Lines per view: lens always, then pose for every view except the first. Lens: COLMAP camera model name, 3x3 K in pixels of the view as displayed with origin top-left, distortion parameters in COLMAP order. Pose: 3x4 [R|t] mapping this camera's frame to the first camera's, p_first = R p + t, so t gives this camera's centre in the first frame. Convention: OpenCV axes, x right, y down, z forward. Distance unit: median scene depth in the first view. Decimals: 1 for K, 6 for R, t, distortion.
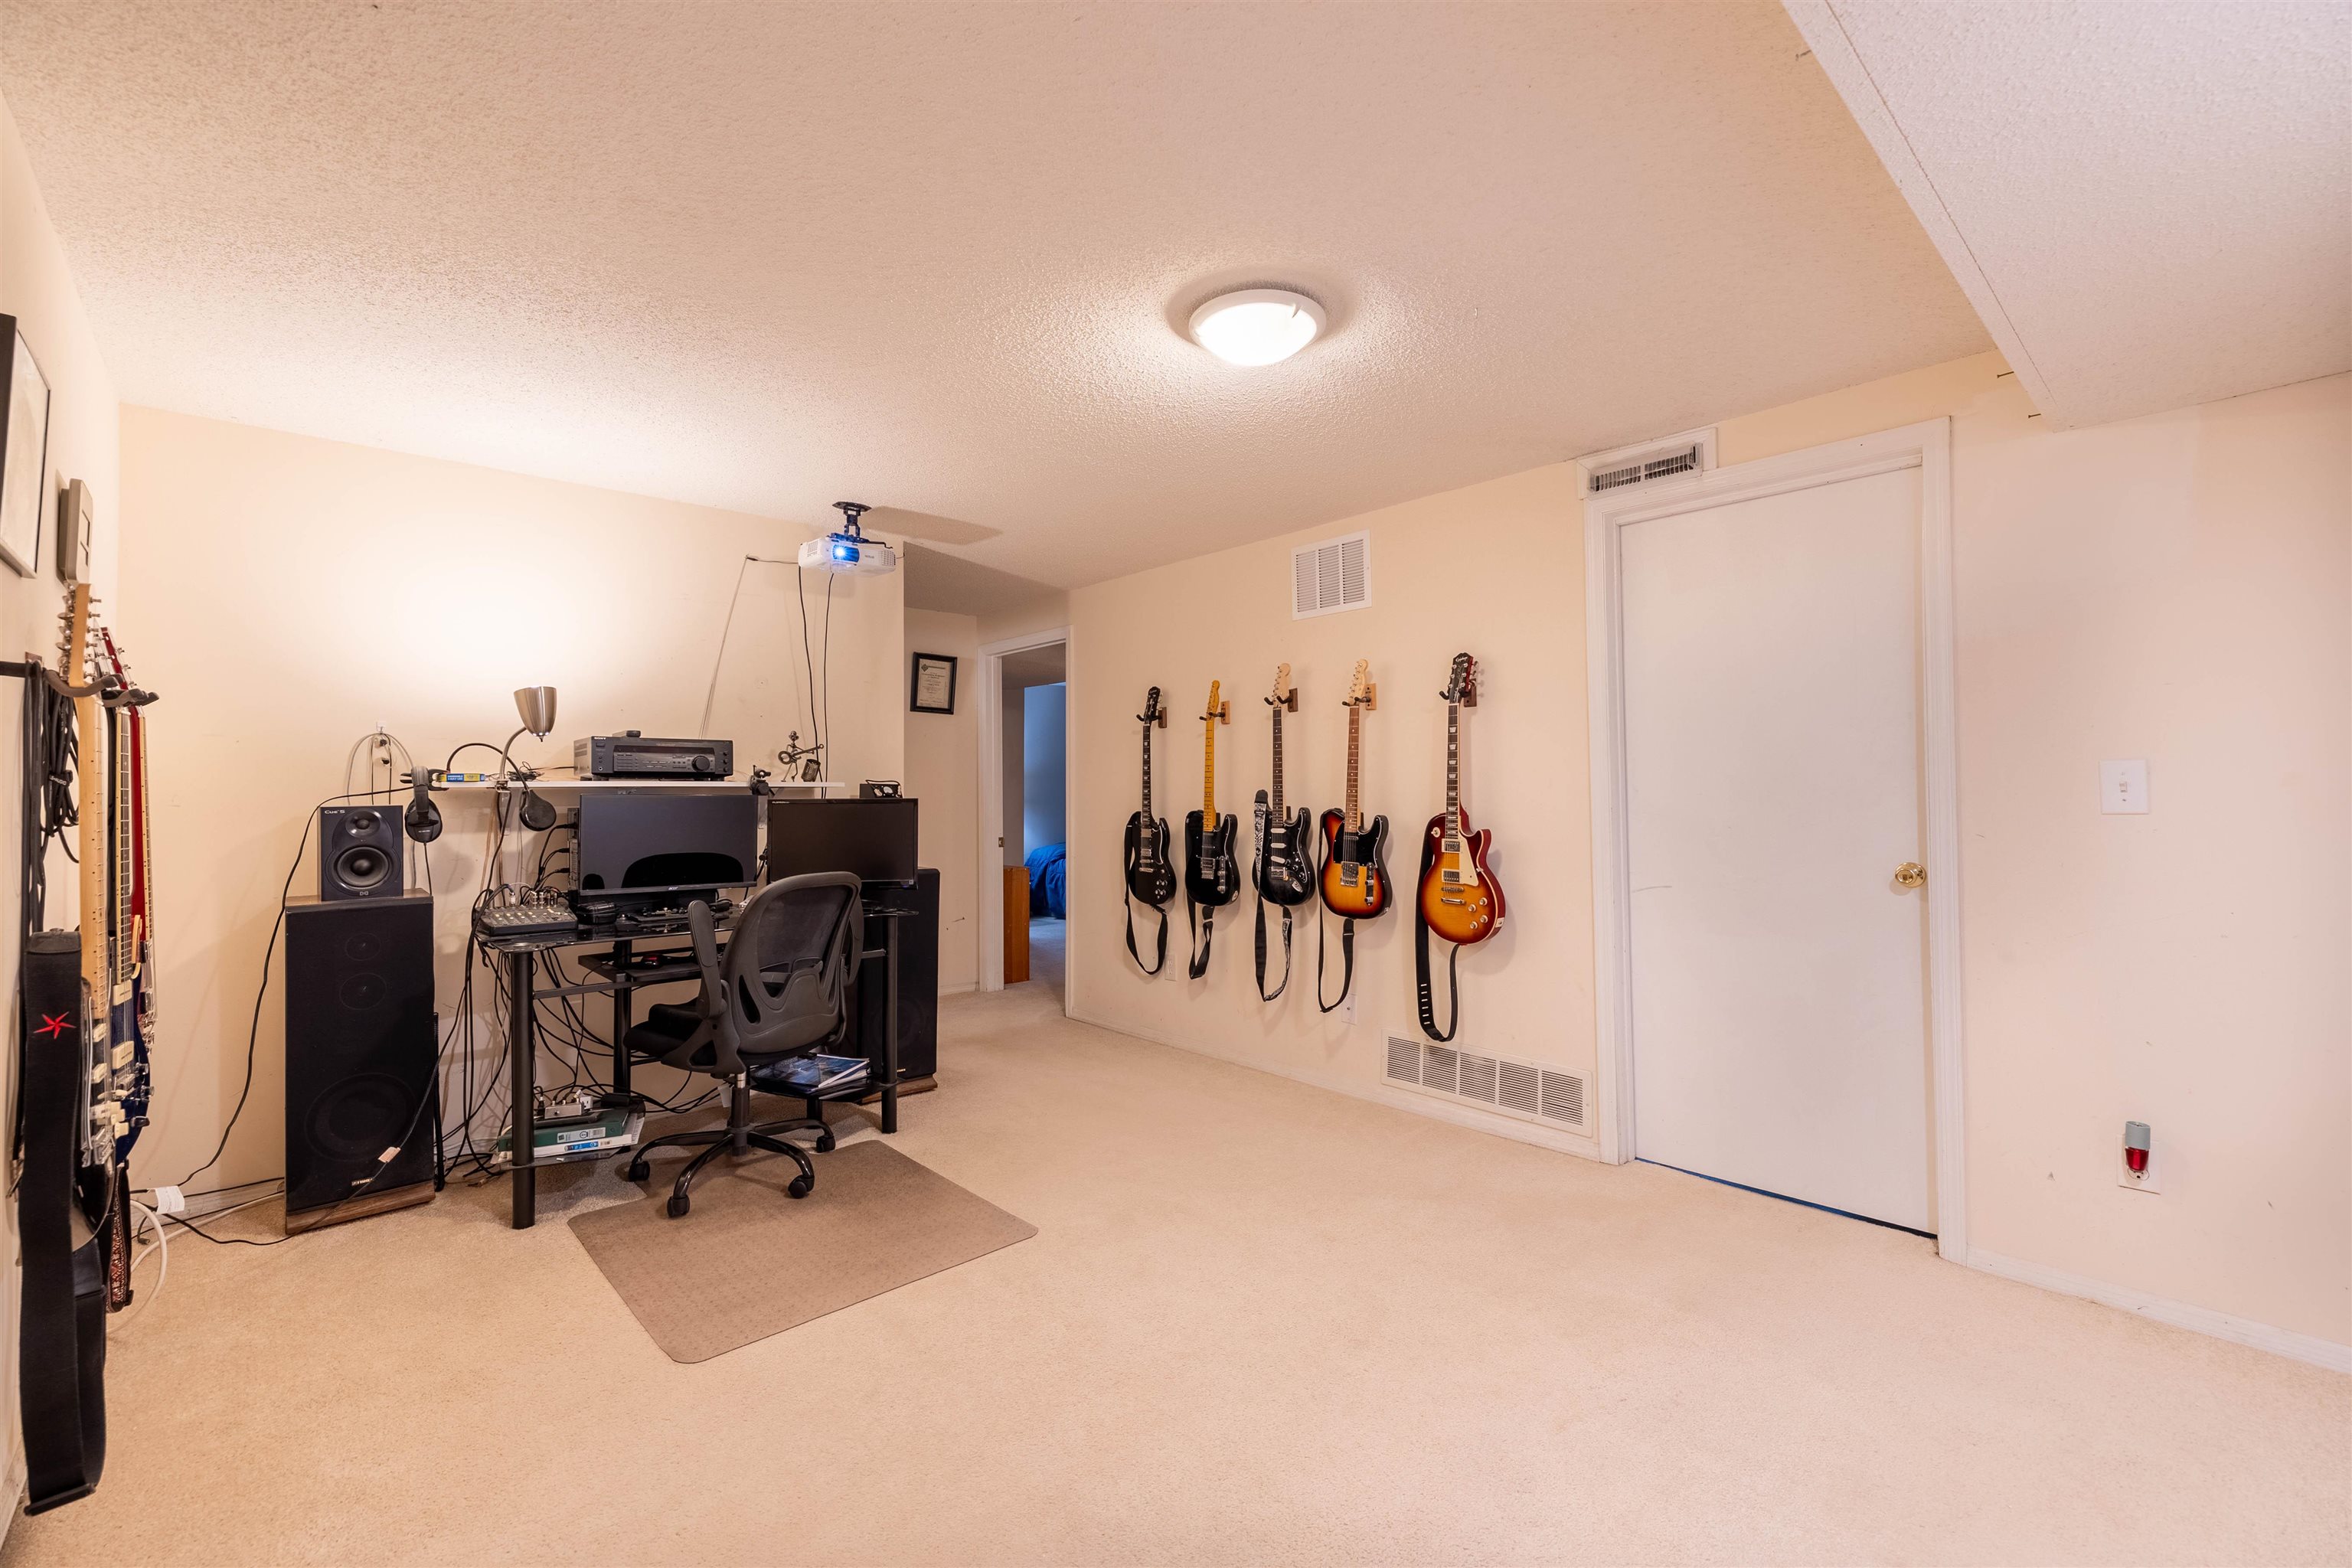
lens RADIAL K [[999.1, 0, 1182.4], [0, 999.1, 784.1], [0, 0, 1]] dist [0.001203, -0.001116]
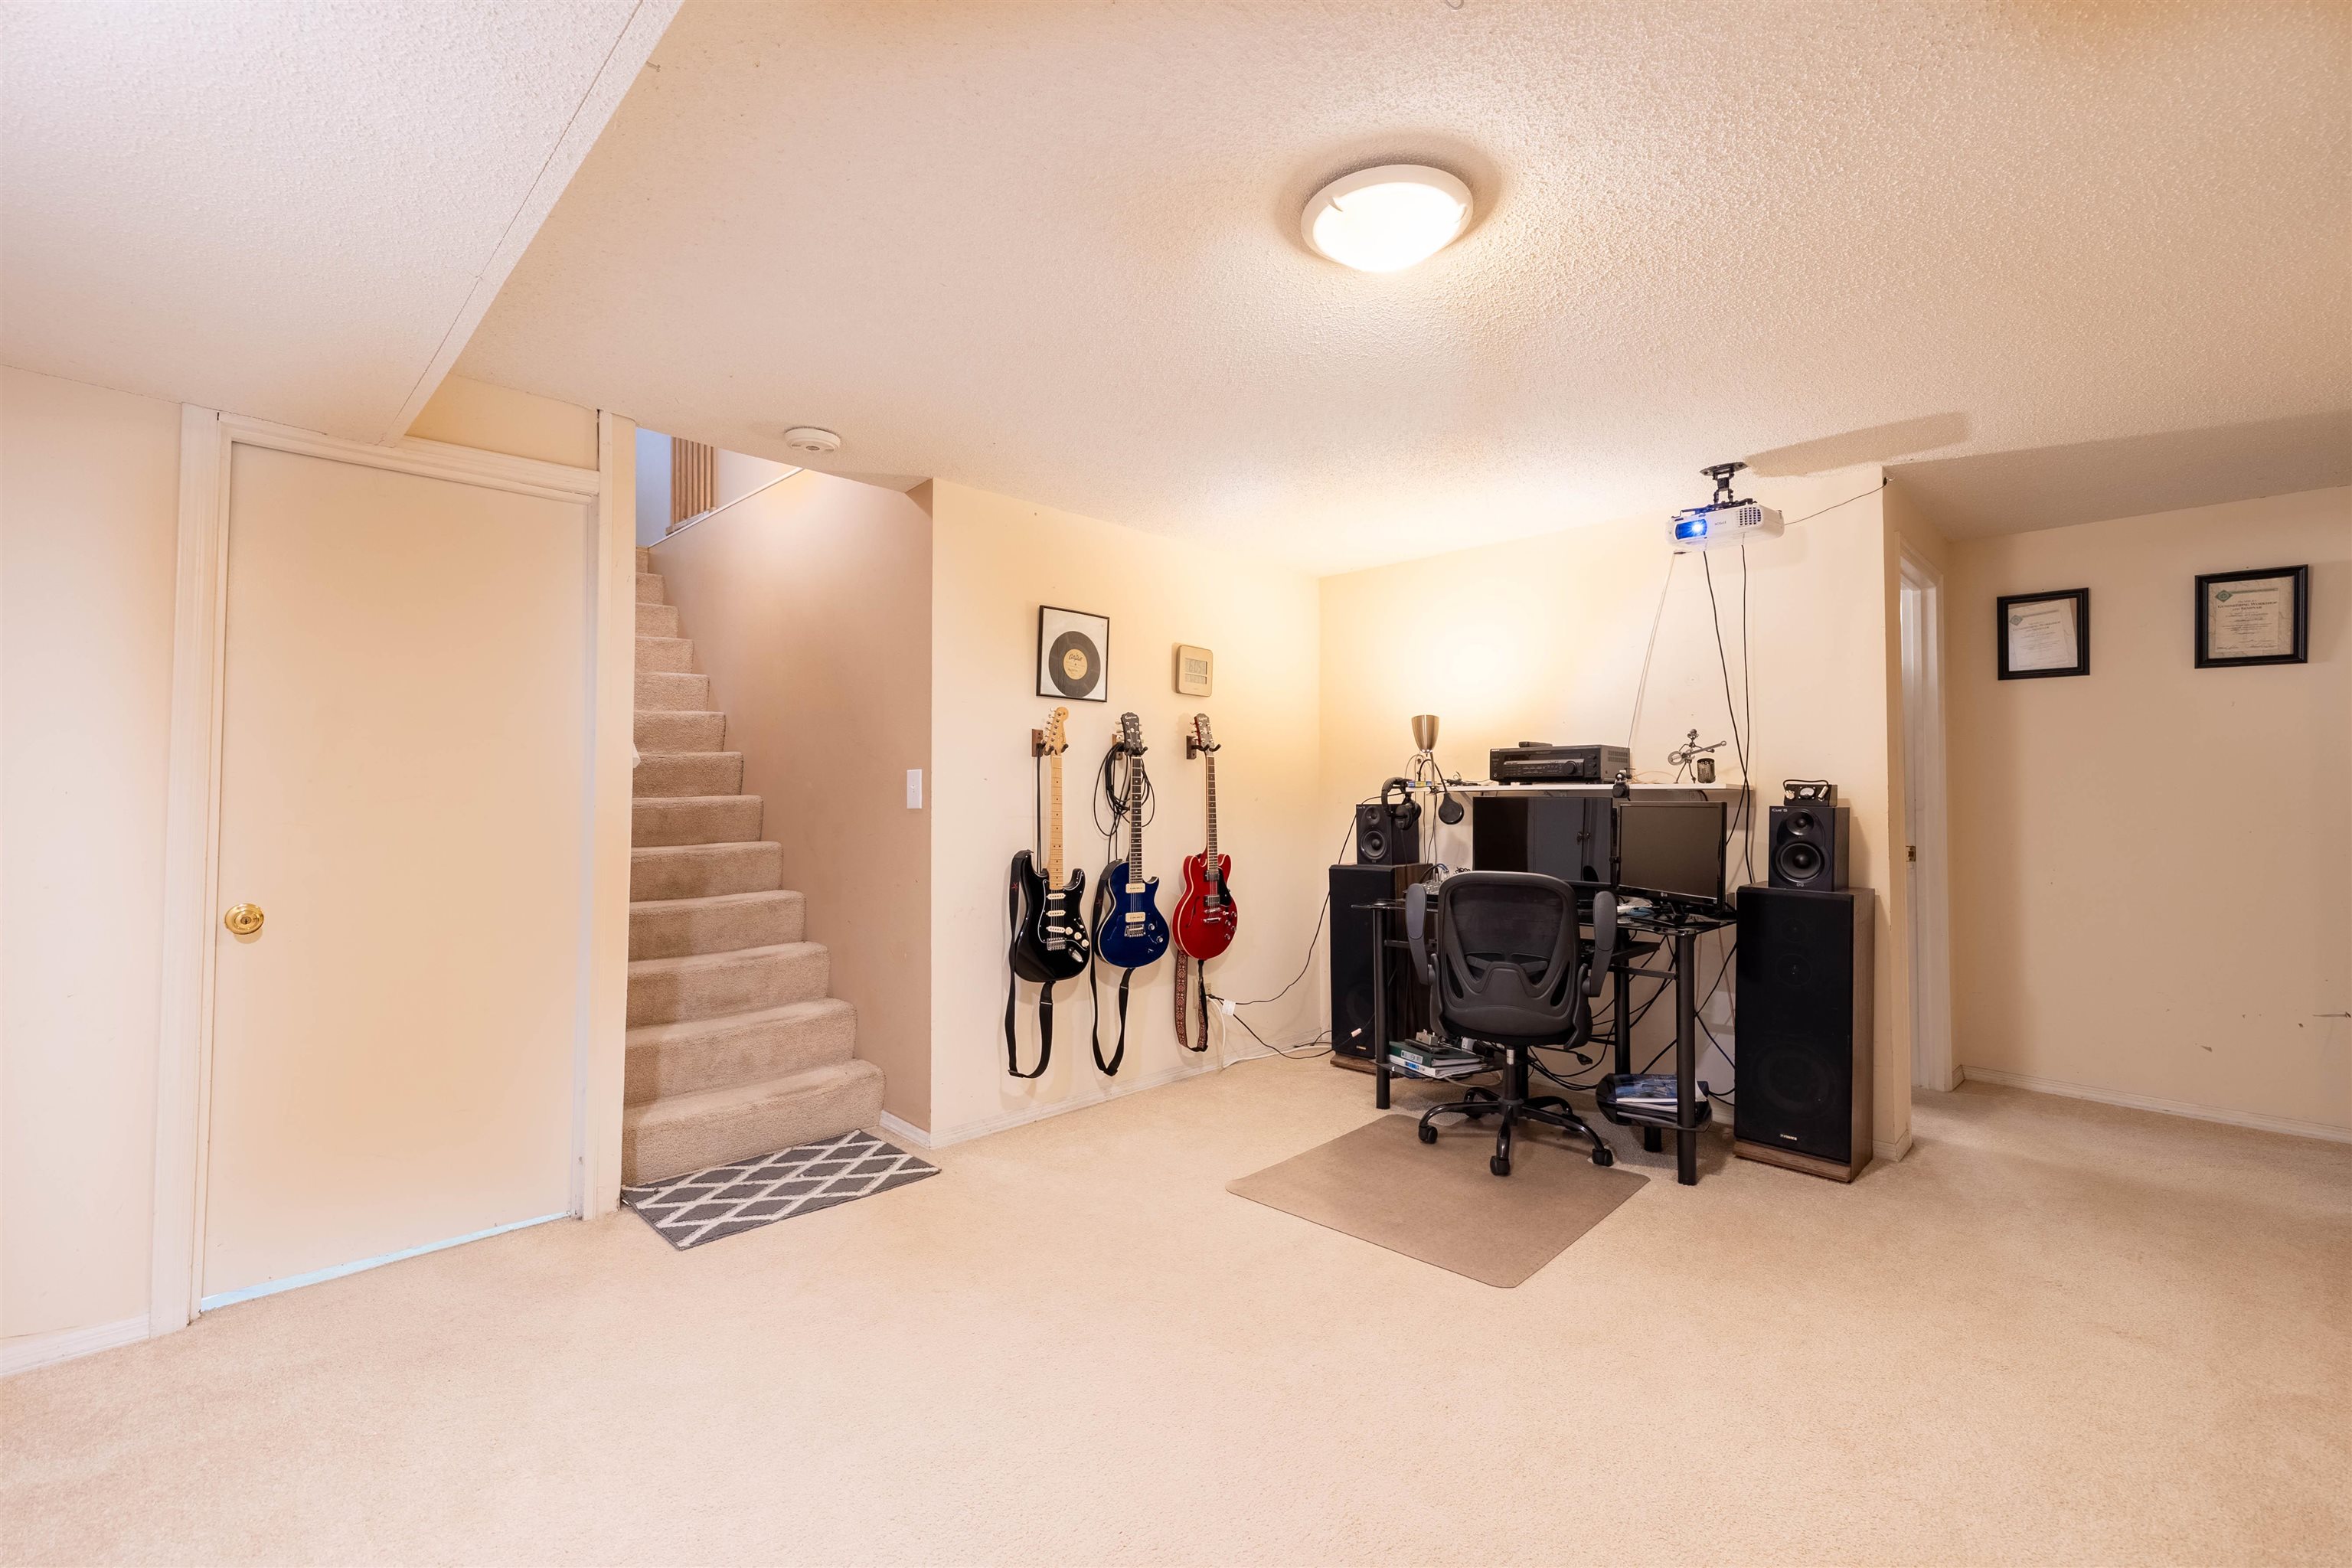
lens RADIAL K [[999.1, 0, 1182.6], [0, 999.1, 785.8], [0, 0, 1]] dist [0.001203, -0.001116]
pose [[0.032330, -0.011227, -0.999414, 0.595743], [0.008226, 0.999906, -0.010966, 0.007371], [0.999443, -0.007867, 0.032419, 0.556778]]
